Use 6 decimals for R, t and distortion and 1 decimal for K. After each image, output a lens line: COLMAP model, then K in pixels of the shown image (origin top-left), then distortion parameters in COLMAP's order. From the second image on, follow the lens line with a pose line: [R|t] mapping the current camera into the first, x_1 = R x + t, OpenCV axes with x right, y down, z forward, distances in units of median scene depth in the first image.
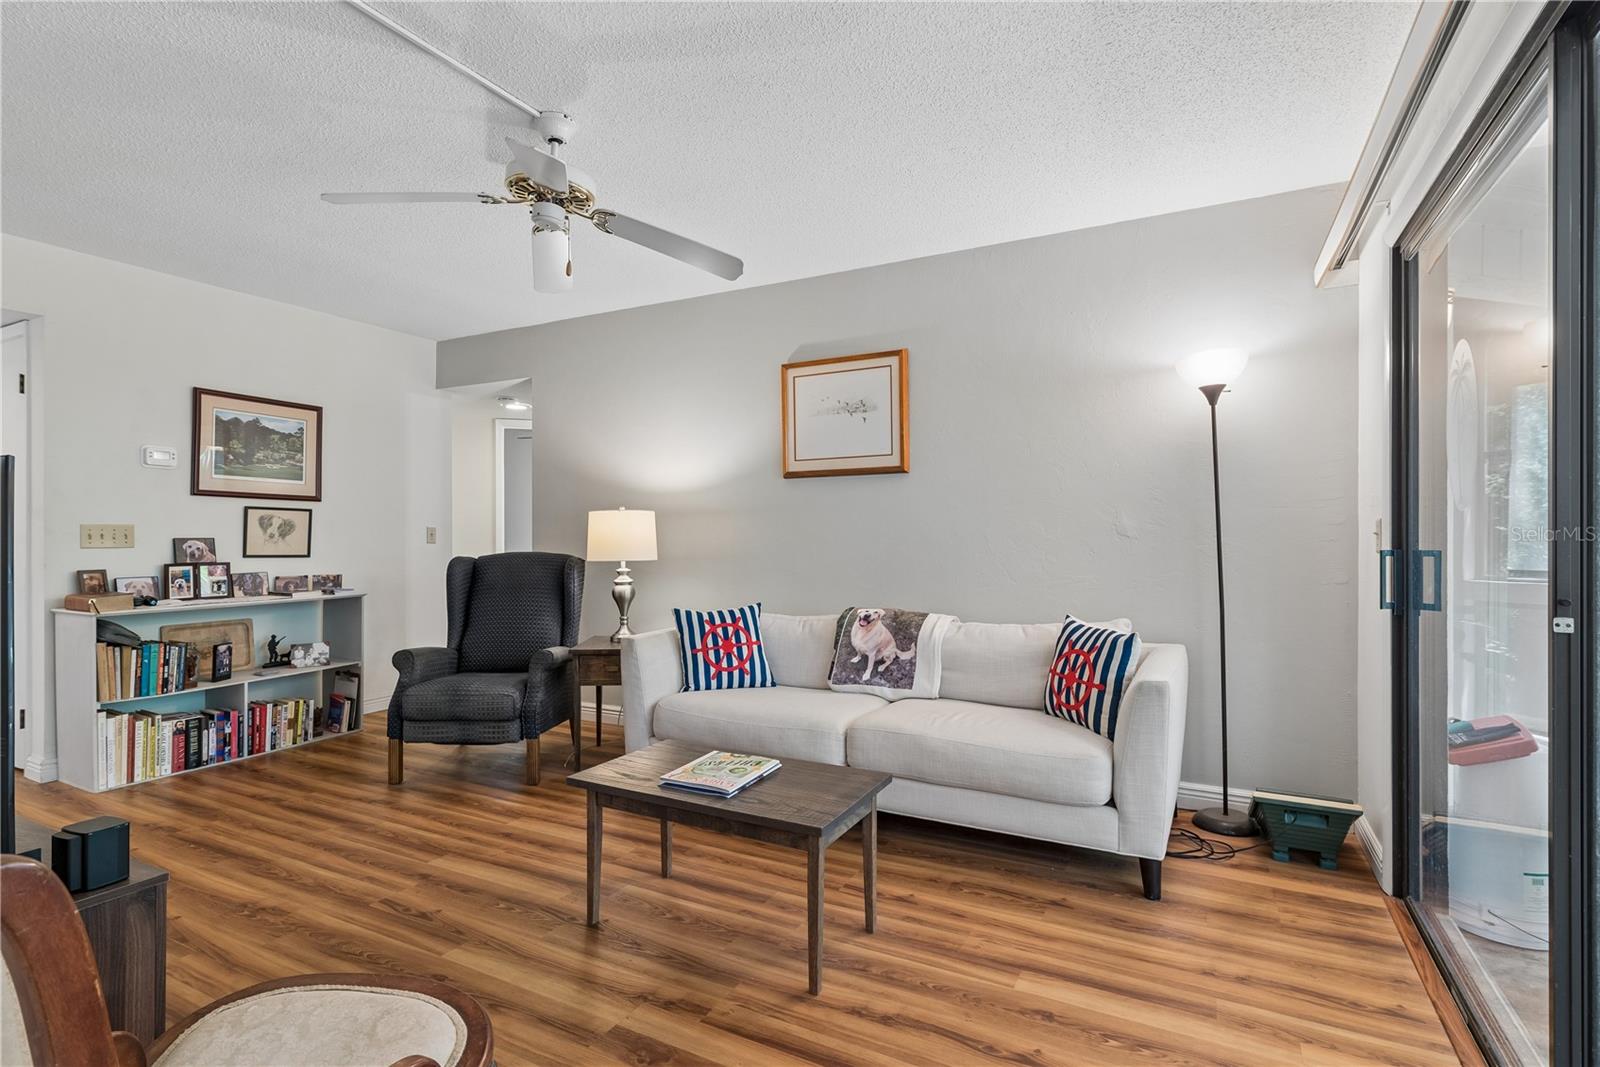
lens RADIAL K [[781.9, 0, 790.8], [0, 781.9, 535.5], [0, 0, 1]] dist [0.012371, -0.000434]
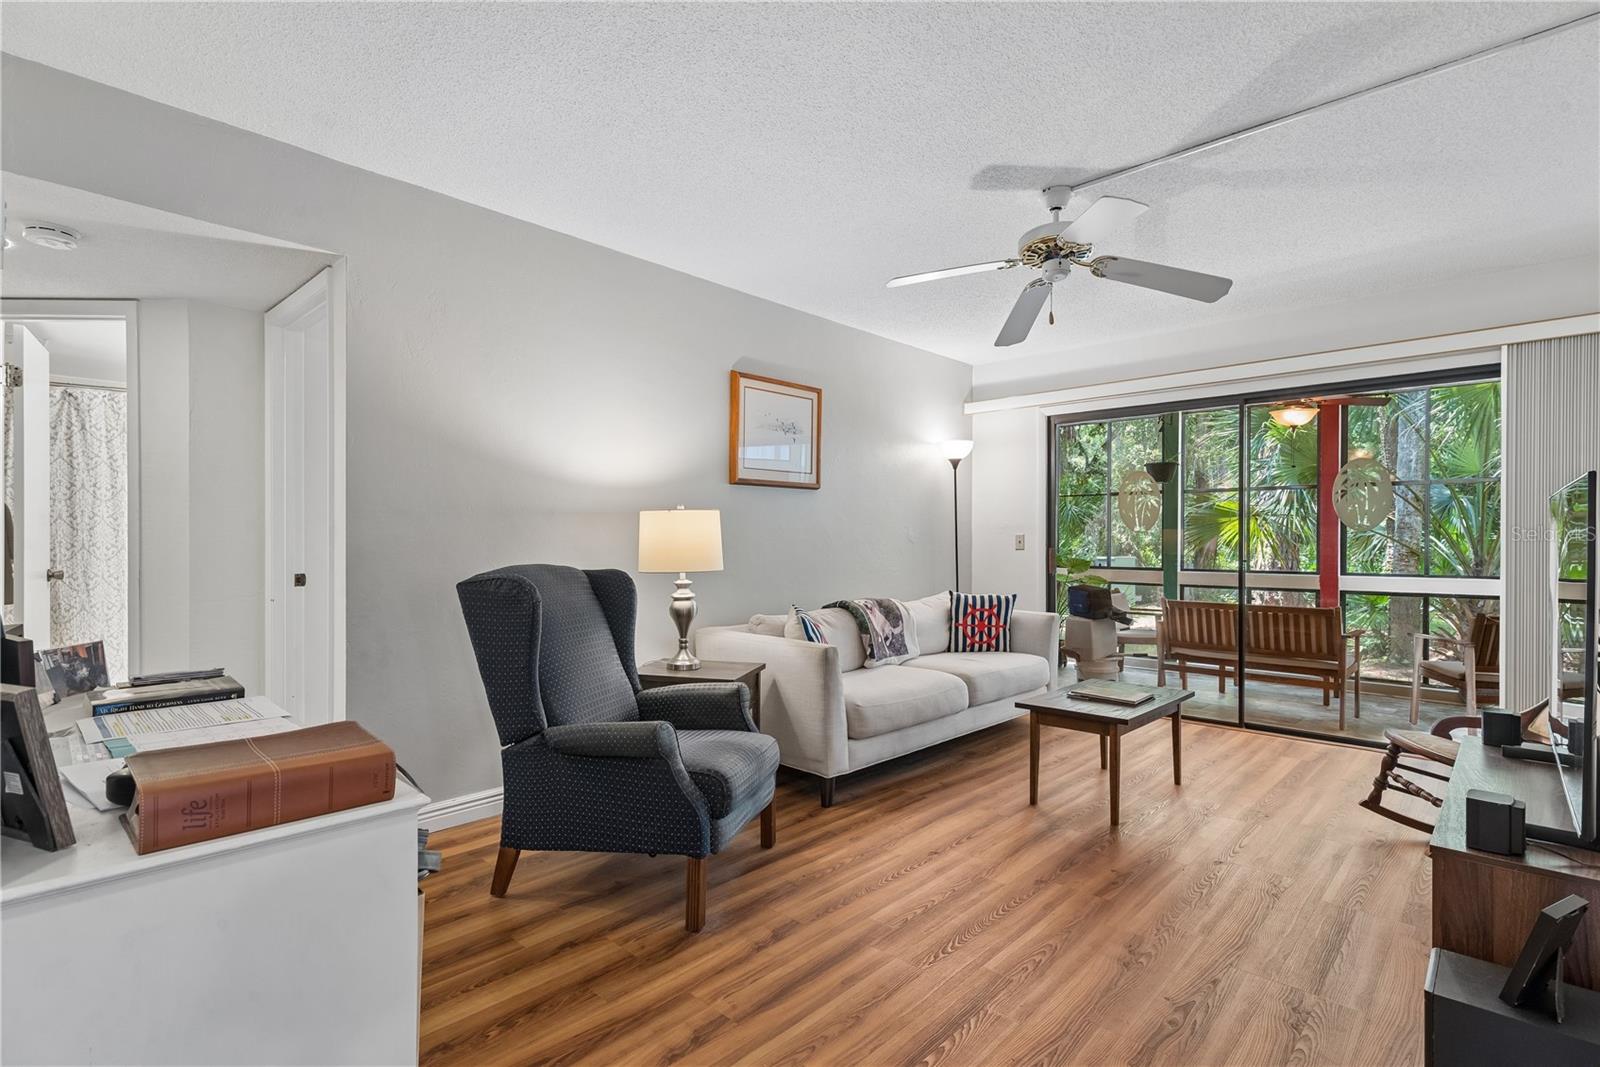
lens RADIAL K [[770.0, 0, 798.4], [0, 770.0, 542.9], [0, 0, 1]] dist [0.008099, 0.000125]
pose [[0.259829, 0.003107, 0.965650, -1.140852], [-0.001494, 0.999995, -0.002816, 0.006623], [-0.965653, -0.000711, 0.259832, 0.799273]]
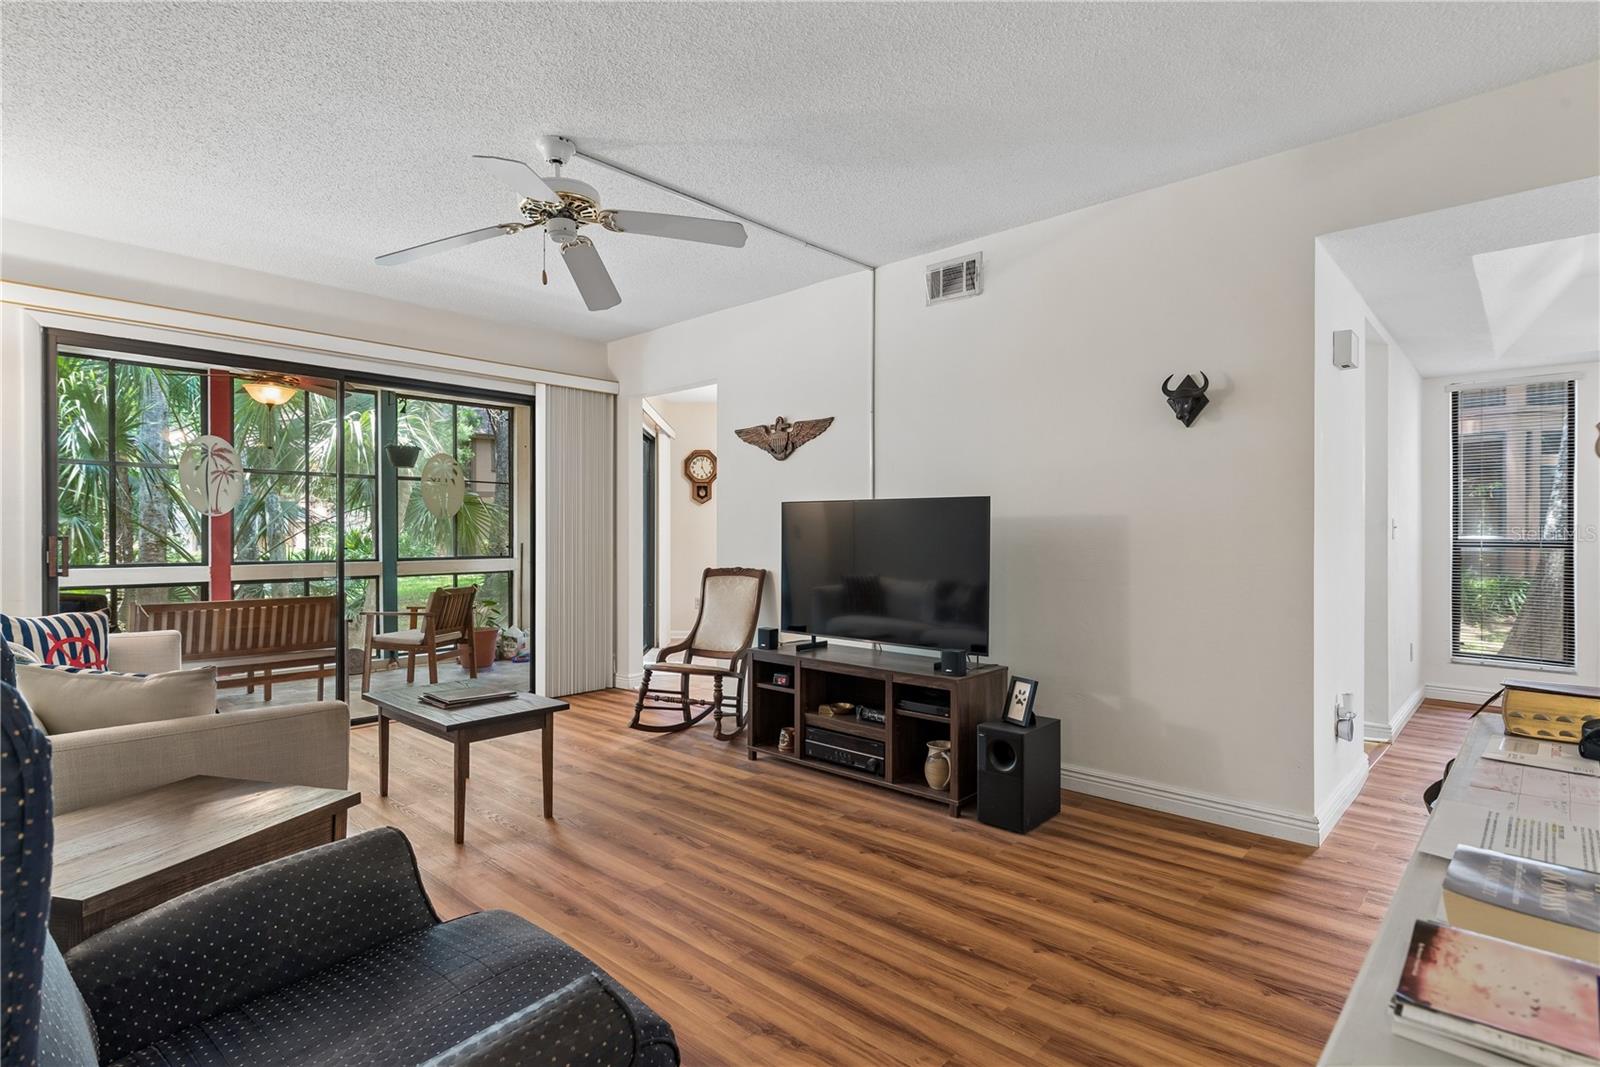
lens RADIAL K [[791.6, 0, 795.1], [0, 791.6, 531.3], [0, 0, 1]] dist [0.009489, -0.000462]
pose [[-0.966716, 0.003714, 0.255826, -0.673427], [0.003077, 0.999991, -0.002893, 0.011734], [-0.255835, -0.002009, -0.966718, 1.476080]]
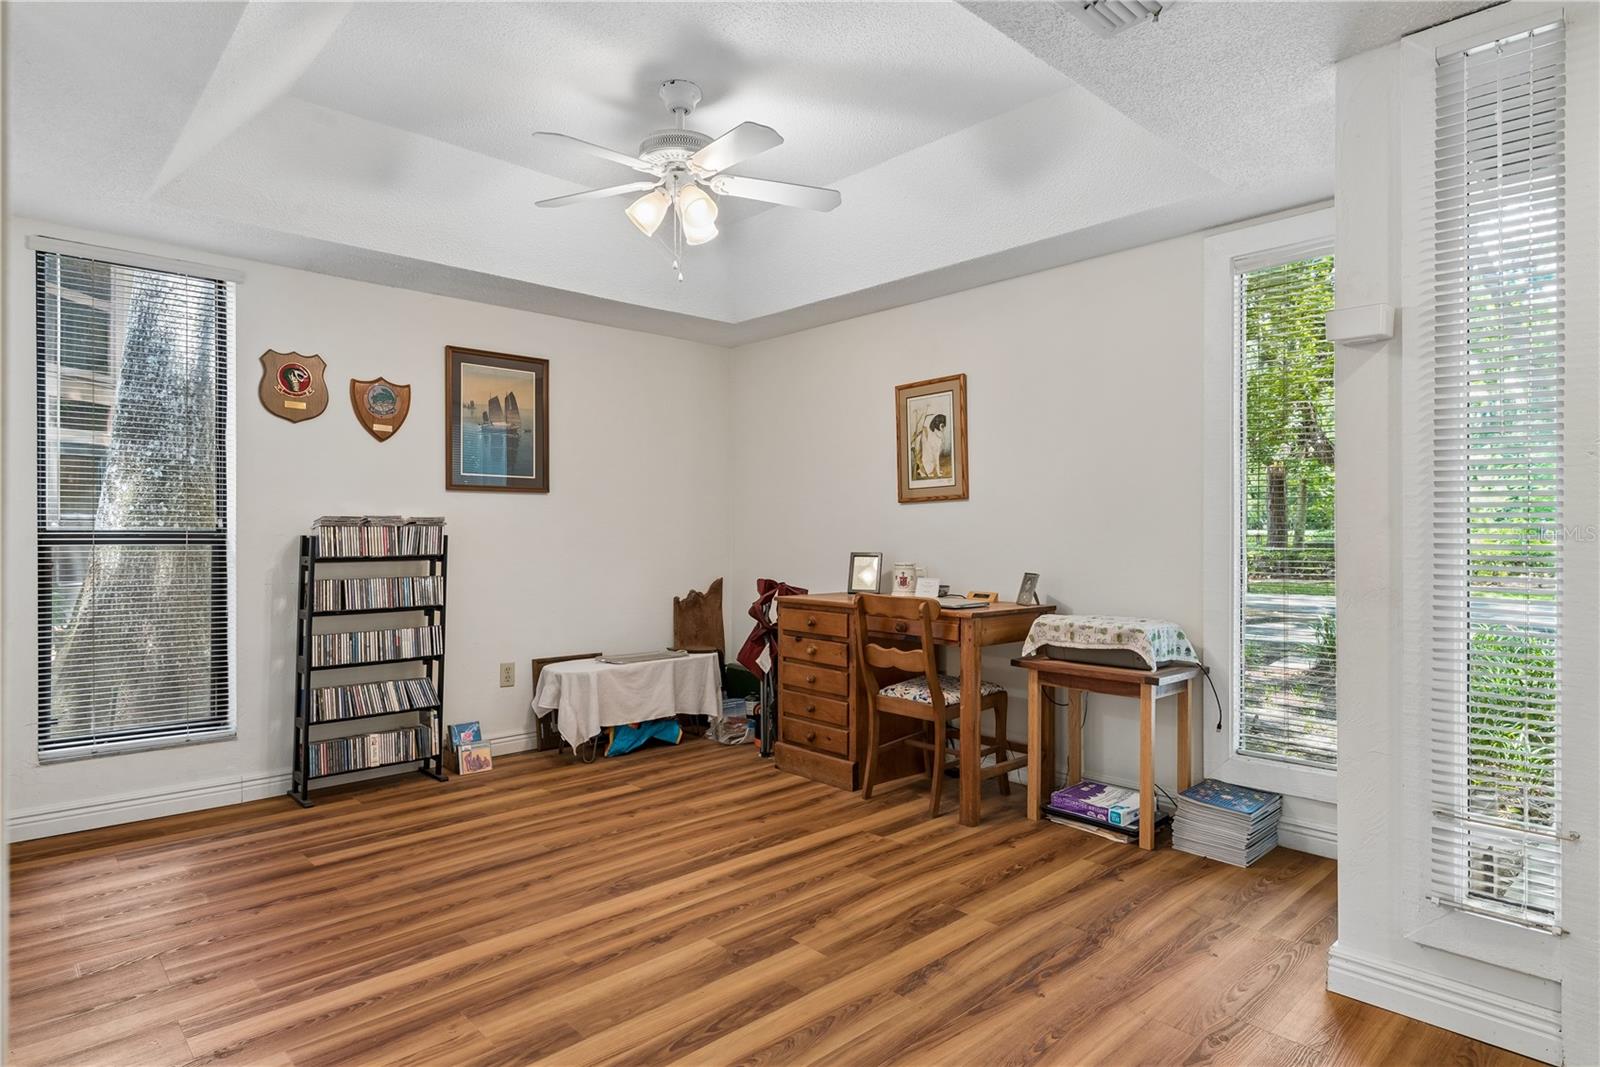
lens RADIAL K [[877.1, 0, 790.6], [0, 877.1, 529.7], [0, 0, 1]] dist [-0.002783, -0.000324]
pose [[-0.322695, 0.007559, -0.946473, -0.904220], [0.000889, 0.999970, 0.007684, 0.018258], [0.946503, 0.001638, -0.322692, 0.674429]]
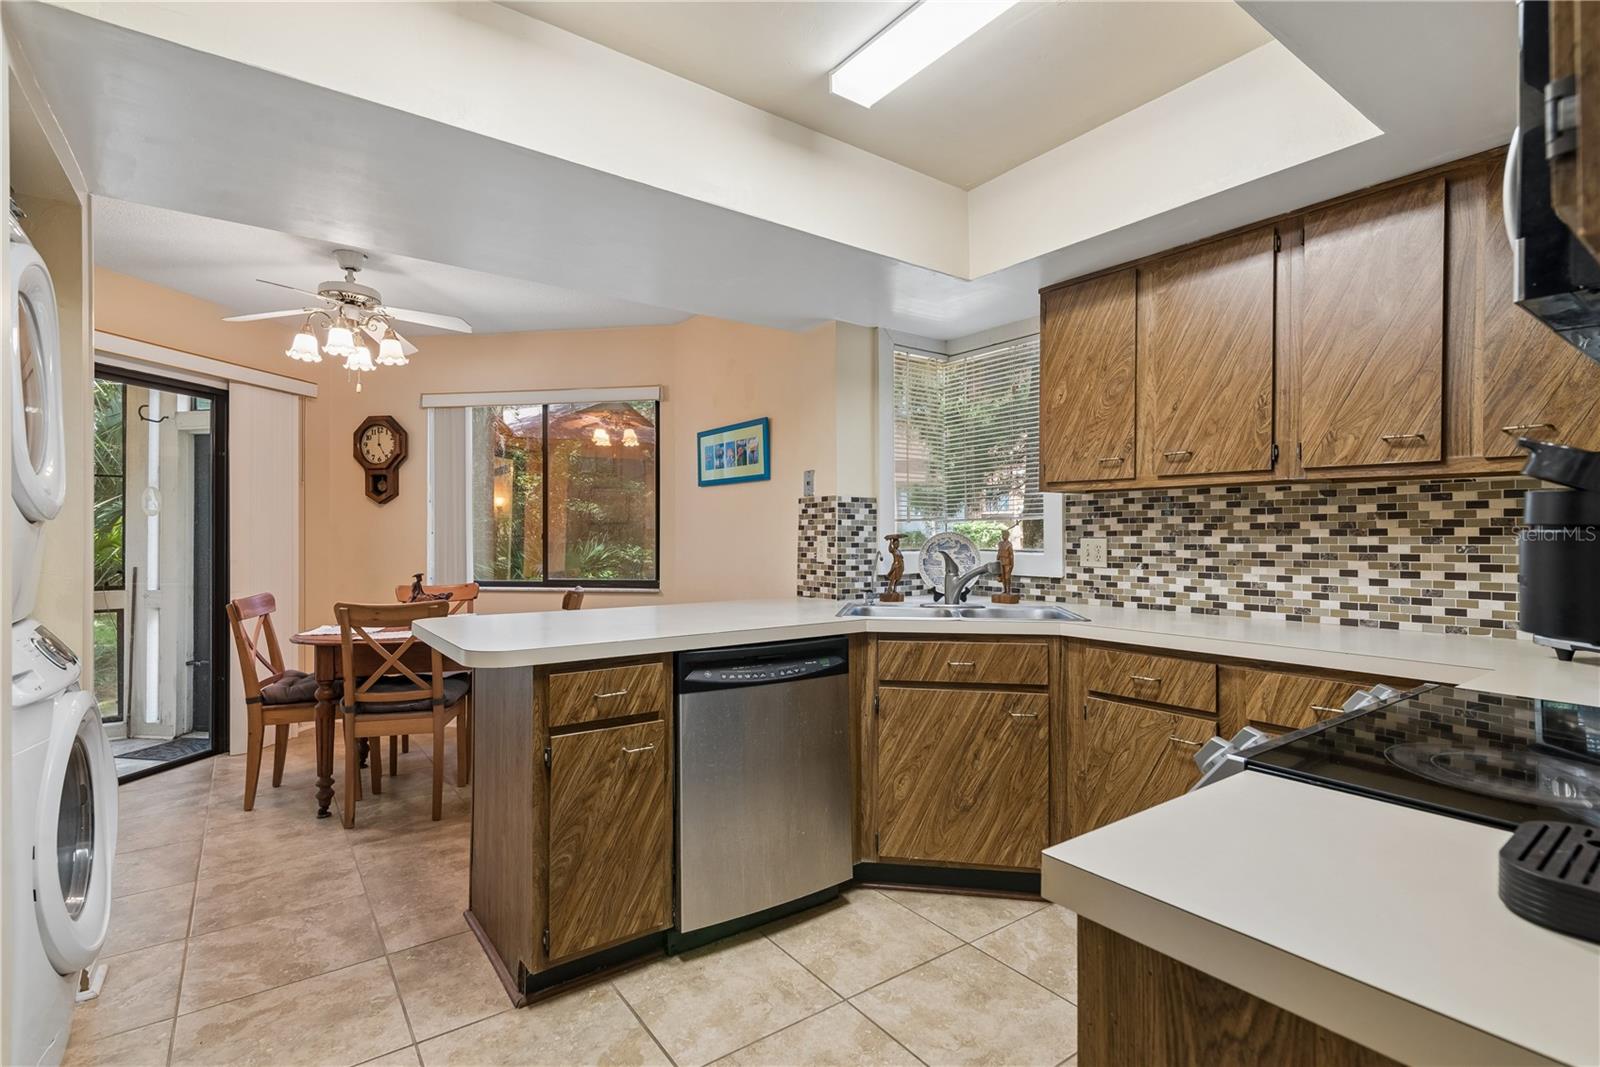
lens RADIAL K [[749.9, 0, 789.2], [0, 749.9, 532.5], [0, 0, 1]] dist [0.004455, -0.000313]
pose [[-0.897812, 0.006975, 0.440323, -1.087435], [0.006851, 0.999975, -0.001870, -0.018883], [-0.440325, 0.001338, -0.897838, 0.120843]]
